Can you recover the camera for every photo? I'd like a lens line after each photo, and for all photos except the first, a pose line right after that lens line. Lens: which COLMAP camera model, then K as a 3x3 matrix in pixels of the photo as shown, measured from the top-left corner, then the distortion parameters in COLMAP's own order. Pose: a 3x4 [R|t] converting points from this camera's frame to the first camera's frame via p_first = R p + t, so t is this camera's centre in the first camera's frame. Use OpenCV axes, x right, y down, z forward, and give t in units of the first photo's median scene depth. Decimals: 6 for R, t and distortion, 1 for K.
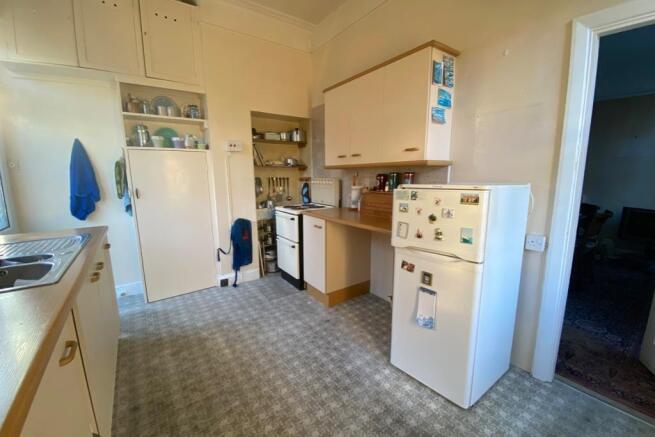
lens RADIAL K [[268.7, 0, 326.6], [0, 268.7, 218.5], [0, 0, 1]] dist [0.004441, -0.000307]
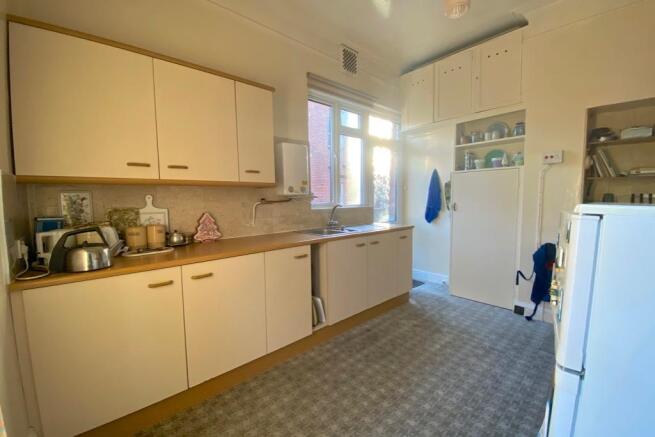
lens RADIAL K [[268.7, 0, 327.3], [0, 268.7, 218.7], [0, 0, 1]] dist [0.004441, -0.000307]
pose [[0.114319, 0.088897, -0.989459, 0.502753], [-0.156284, 0.985196, 0.070457, -0.032138], [0.981074, 0.146582, 0.126519, 0.254823]]
